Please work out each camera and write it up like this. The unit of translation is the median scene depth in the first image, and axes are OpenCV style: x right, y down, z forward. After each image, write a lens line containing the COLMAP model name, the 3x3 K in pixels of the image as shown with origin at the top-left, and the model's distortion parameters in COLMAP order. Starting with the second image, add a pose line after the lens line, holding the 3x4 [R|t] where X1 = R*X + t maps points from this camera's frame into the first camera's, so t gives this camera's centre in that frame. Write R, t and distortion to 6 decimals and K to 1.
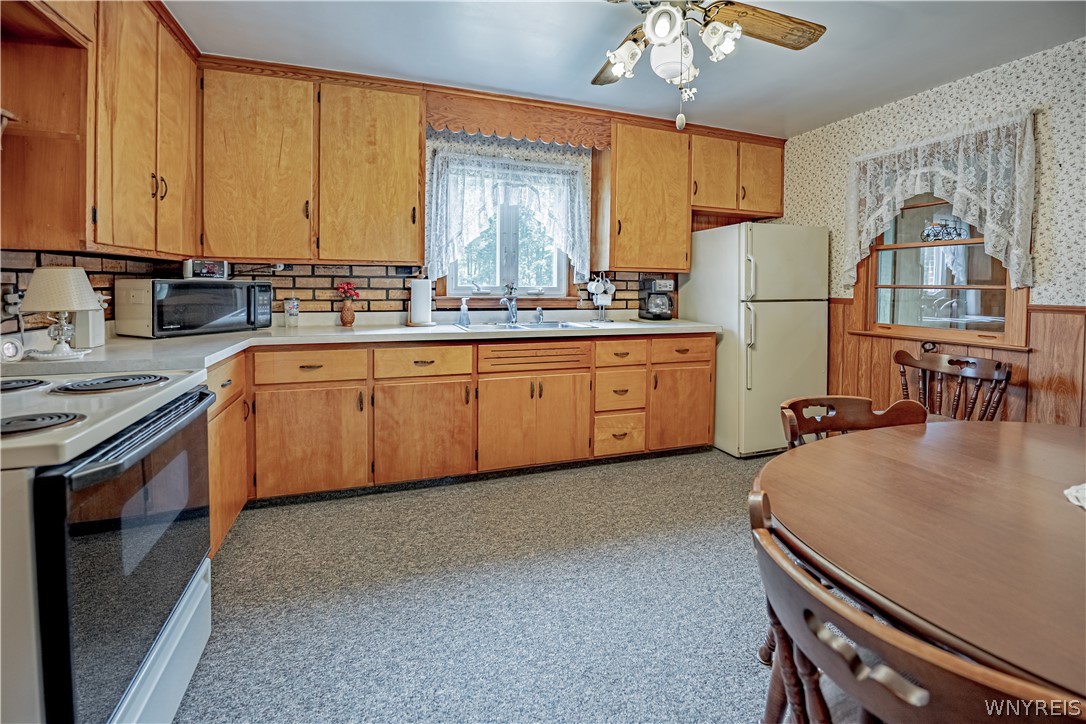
lens RADIAL K [[469.8, 0, 539.7], [0, 469.8, 294.6], [0, 0, 1]] dist [-0.027965, 0.003001]
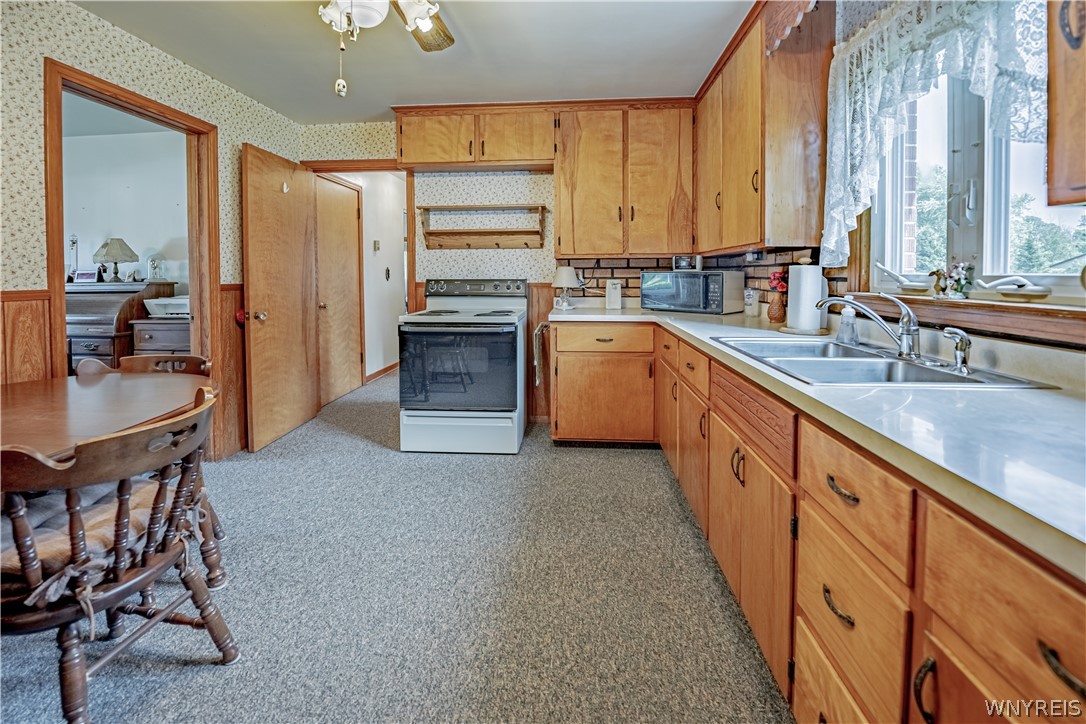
lens RADIAL K [[469.8, 0, 546.0], [0, 469.8, 283.3], [0, 0, 1]] dist [-0.027965, 0.003001]
pose [[-0.392051, 0.008235, -0.919907, 0.514370], [-0.021407, 0.999608, 0.018072, -0.009822], [0.919694, 0.026777, -0.391721, 0.912547]]
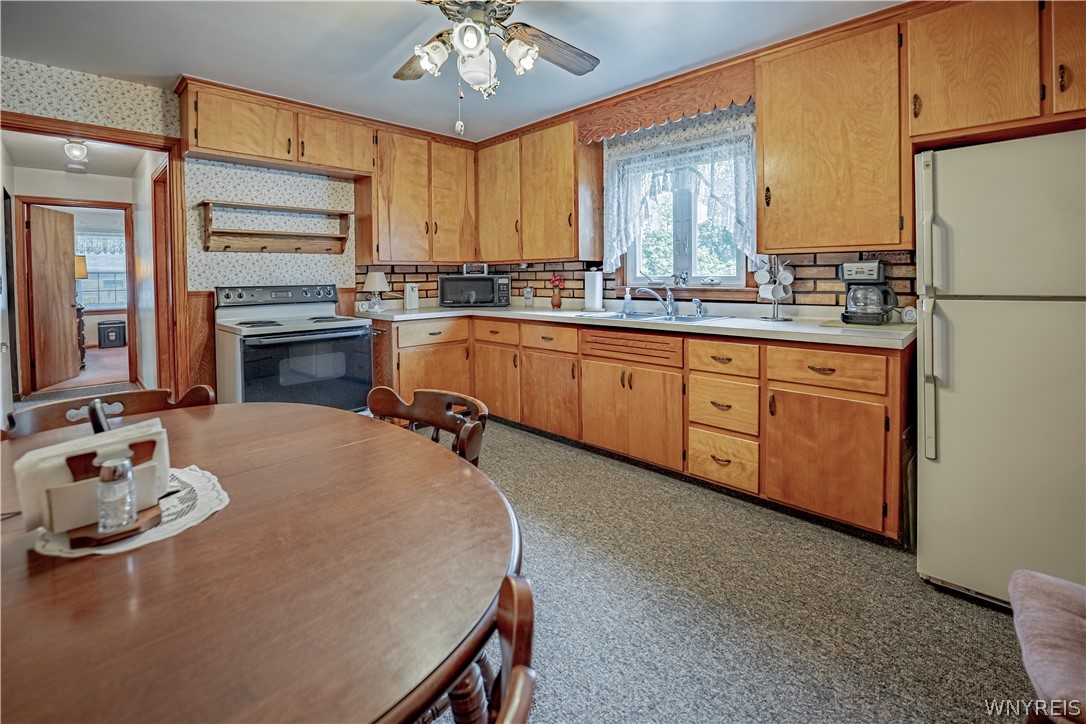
lens RADIAL K [[469.8, 0, 545.6], [0, 469.8, 281.9], [0, 0, 1]] dist [-0.027965, 0.003001]
pose [[0.448081, -0.003594, -0.893986, 0.736787], [-0.002494, 0.999983, -0.005271, -0.000207], [0.893990, 0.004592, 0.448064, 0.363548]]
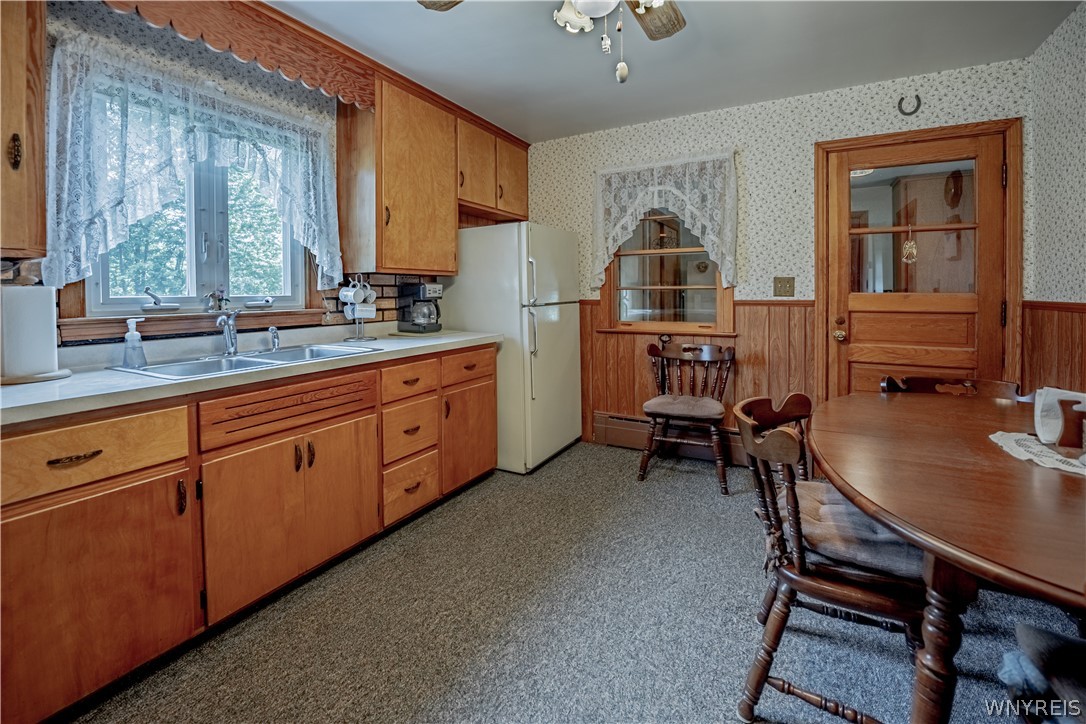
lens RADIAL K [[469.8, 0, 543.1], [0, 469.8, 297.0], [0, 0, 1]] dist [-0.027965, 0.003001]
pose [[0.748047, -0.025046, 0.663173, -0.163013], [0.030164, 0.999538, 0.003726, -0.006257], [-0.662960, 0.017217, 0.748457, 0.278076]]
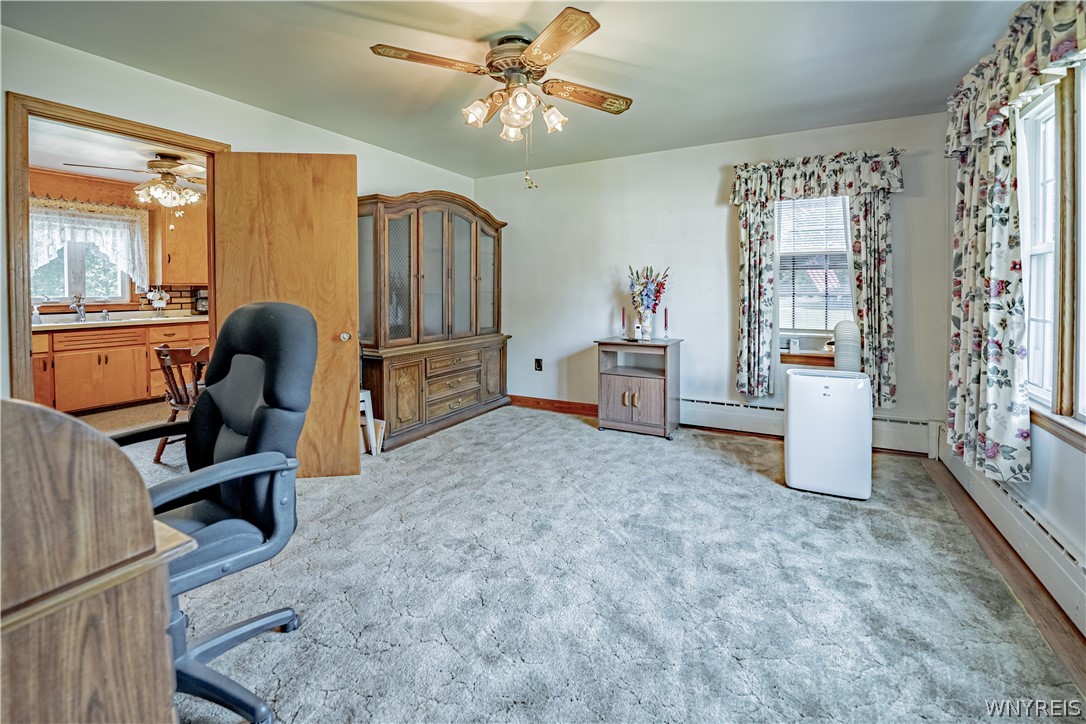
lens RADIAL K [[469.8, 0, 547.6], [0, 469.8, 295.2], [0, 0, 1]] dist [-0.027965, 0.003001]
pose [[0.738248, -0.025892, 0.674033, 0.060691], [0.030750, 0.999516, 0.004715, 0.017061], [-0.673829, 0.017246, 0.738686, -1.136471]]
